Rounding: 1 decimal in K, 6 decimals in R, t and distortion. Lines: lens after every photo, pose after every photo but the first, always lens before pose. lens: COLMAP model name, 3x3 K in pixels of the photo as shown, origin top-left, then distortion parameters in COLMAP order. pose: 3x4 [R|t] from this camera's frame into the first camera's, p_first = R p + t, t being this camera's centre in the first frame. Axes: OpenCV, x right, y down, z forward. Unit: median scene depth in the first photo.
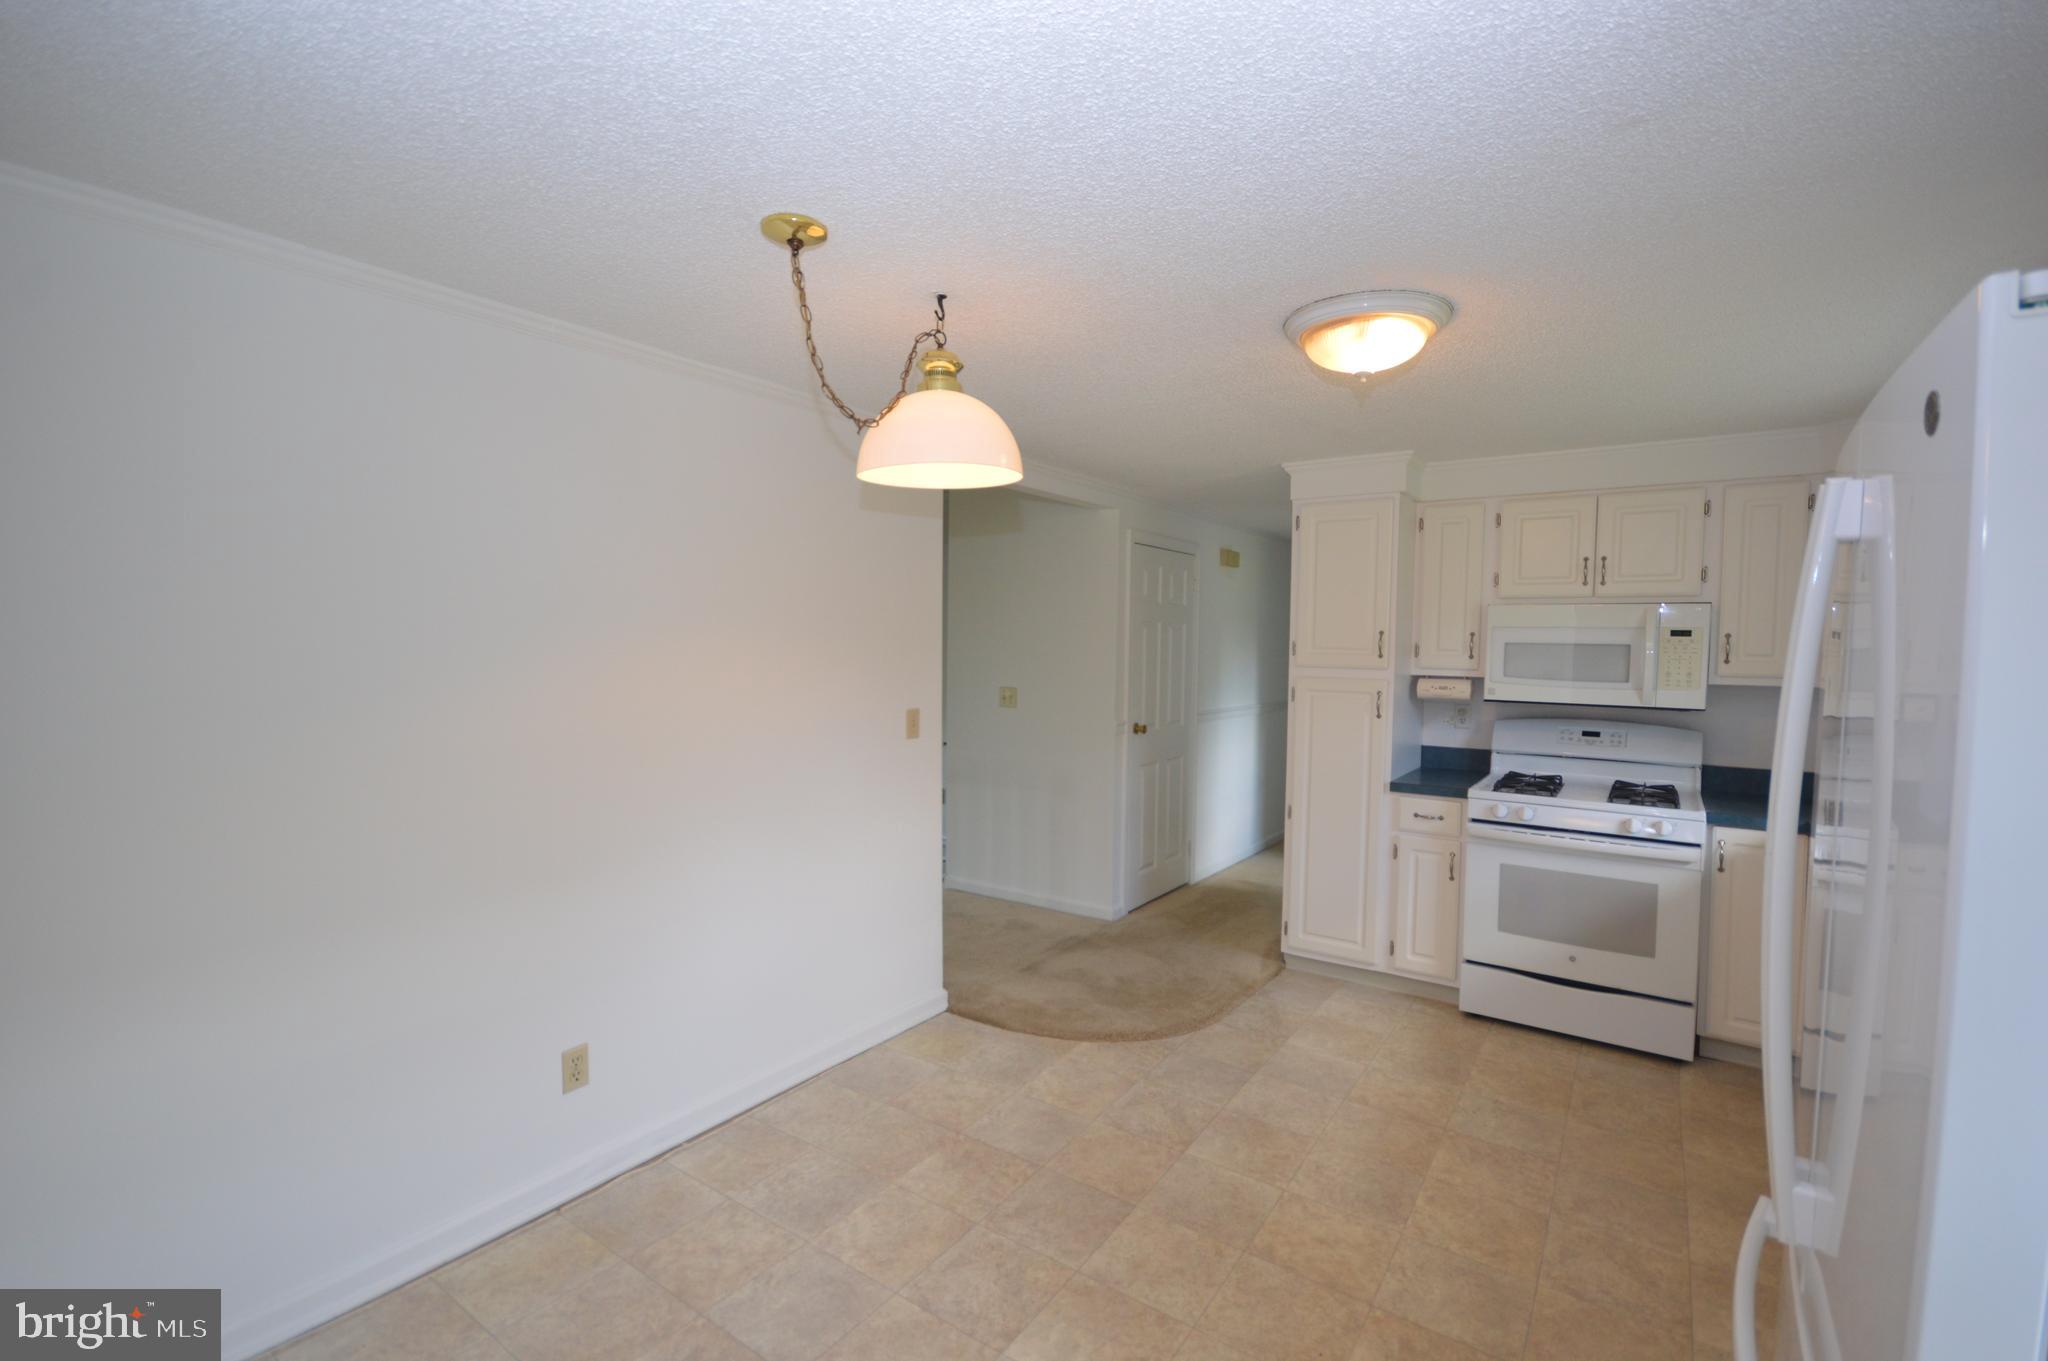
lens RADIAL K [[908.7, 0, 1041.8], [0, 908.7, 689.7], [0, 0, 1]] dist [-0.001576, -0.000048]
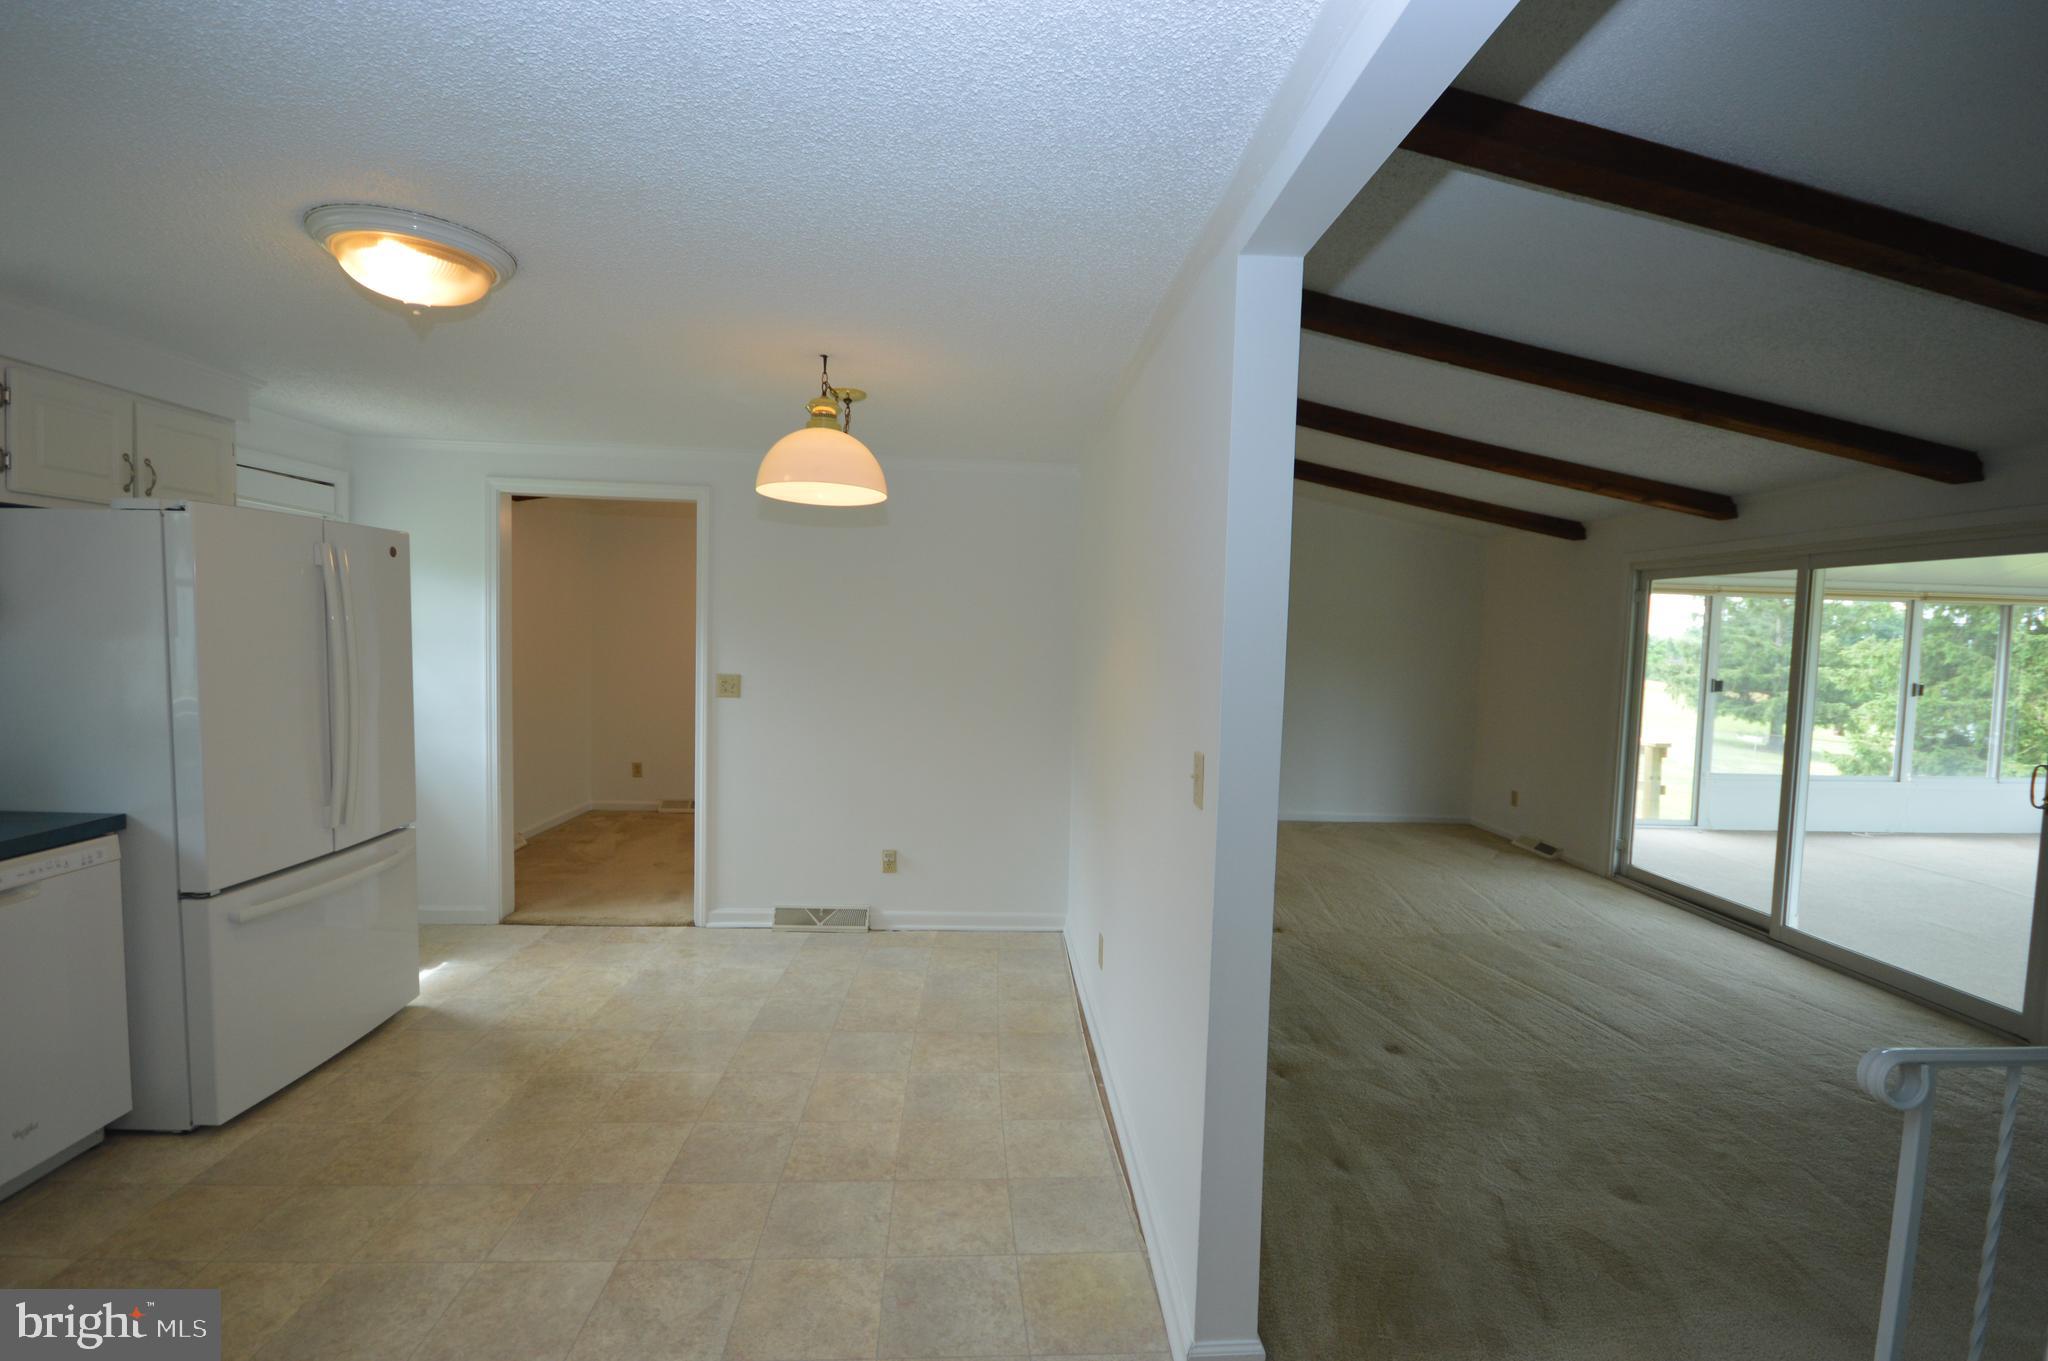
lens RADIAL K [[905.1, 0, 1042.0], [0, 905.1, 684.3], [0, 0, 1]] dist [0.013140, -0.011039]
pose [[-0.786058, 0.002875, -0.618146, 0.246665], [-0.067722, 0.993569, 0.090738, -0.058614], [0.614432, 0.113188, -0.780809, 1.244742]]
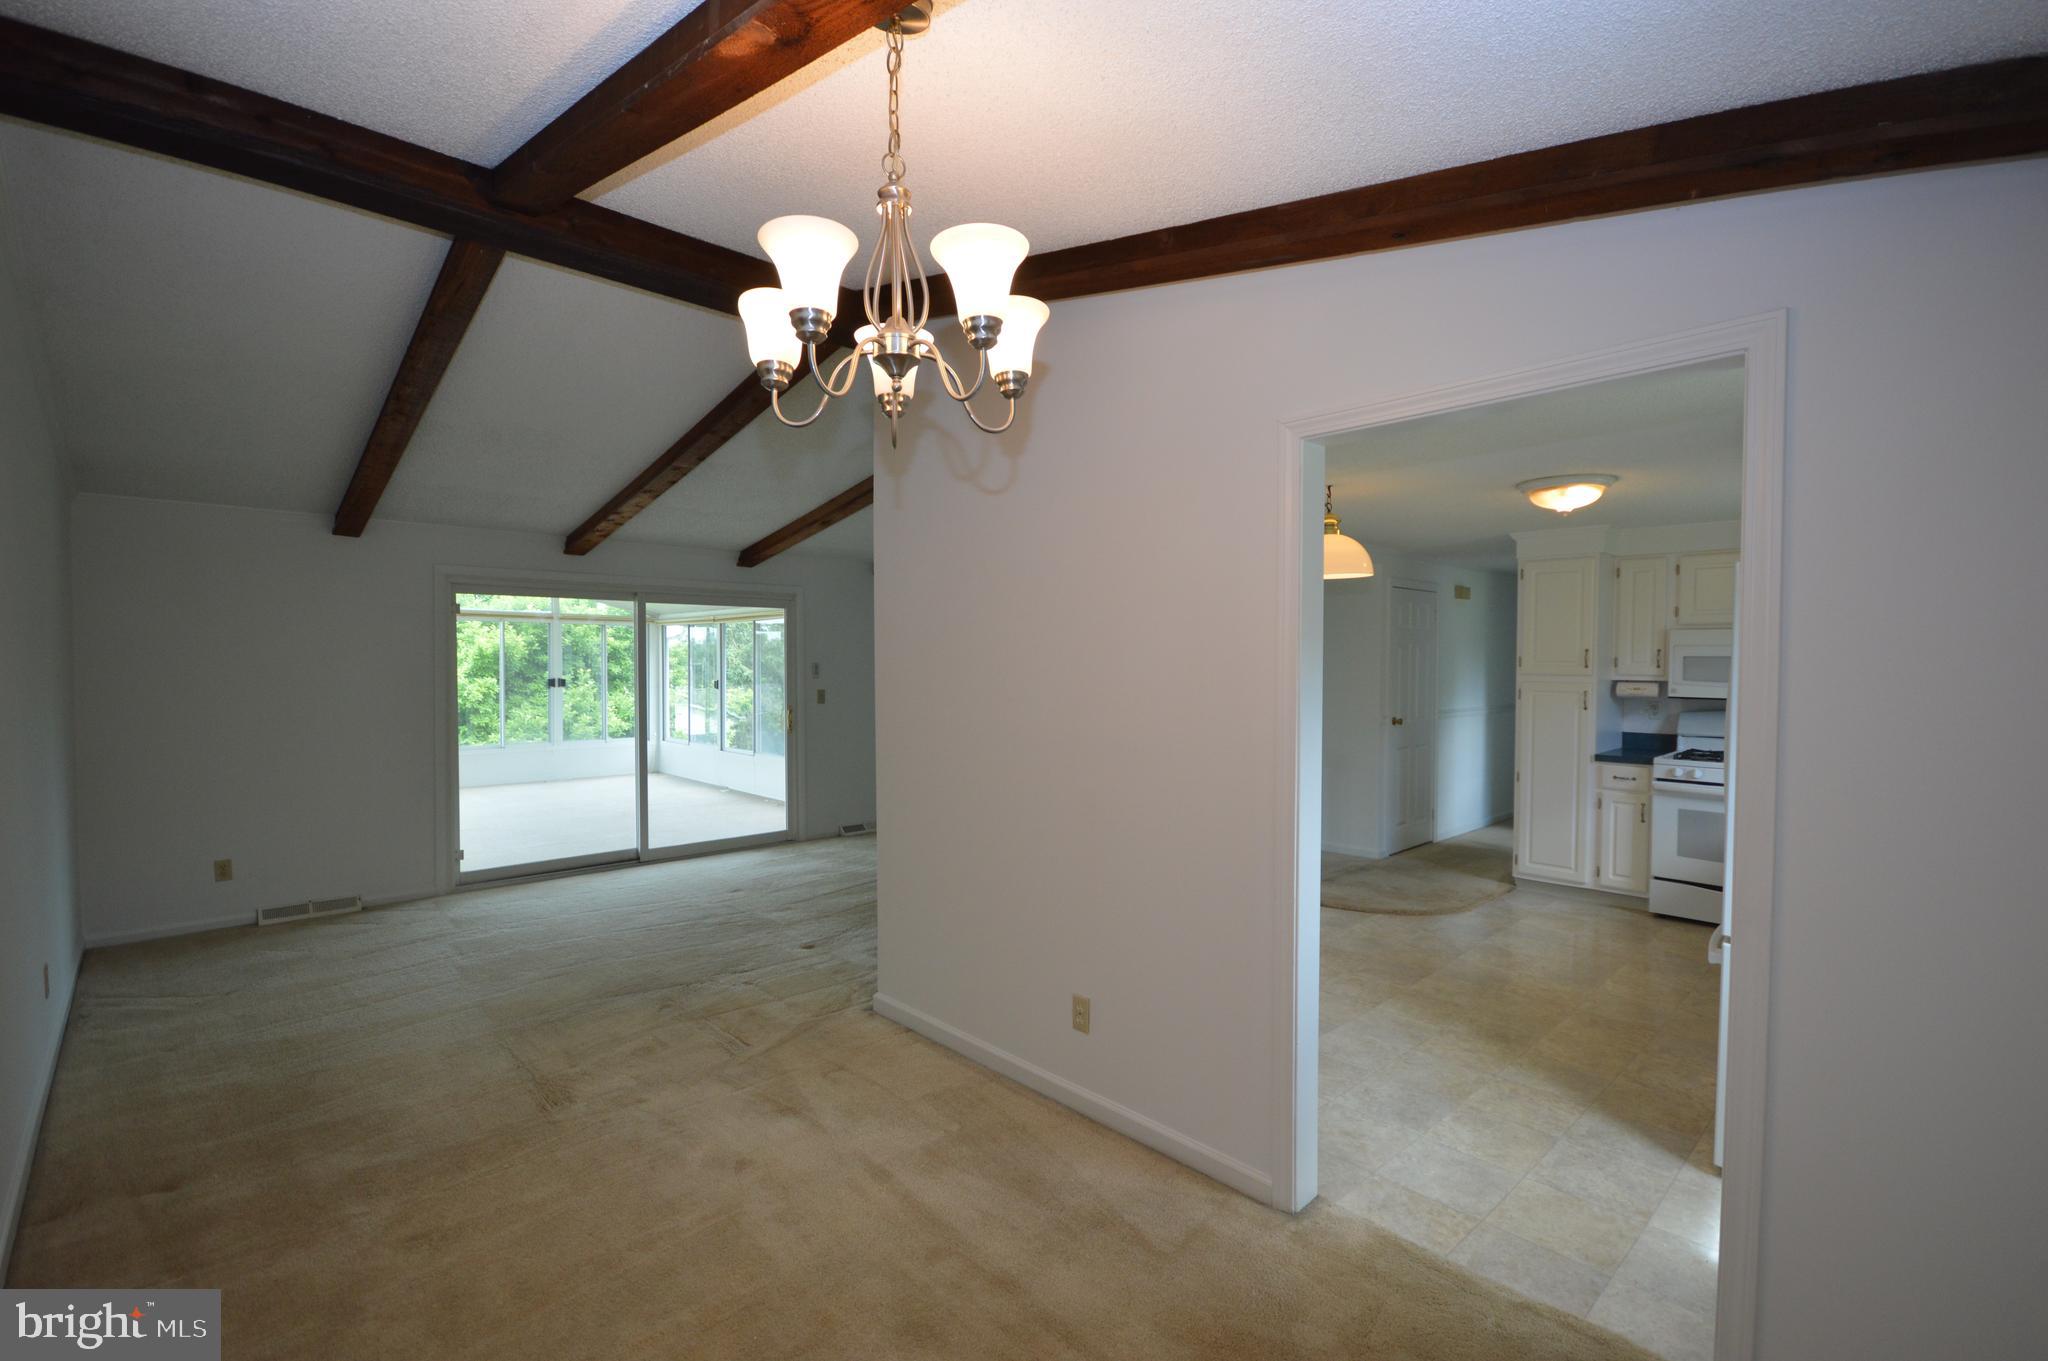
lens RADIAL K [[905.1, 0, 1042.0], [0, 905.1, 684.3], [0, 0, 1]] dist [0.013140, -0.011039]
pose [[0.979063, -0.003721, -0.203525, -0.179445], [-0.001389, 0.999687, -0.024960, 0.028522], [0.203554, 0.024720, 0.978752, -0.585892]]
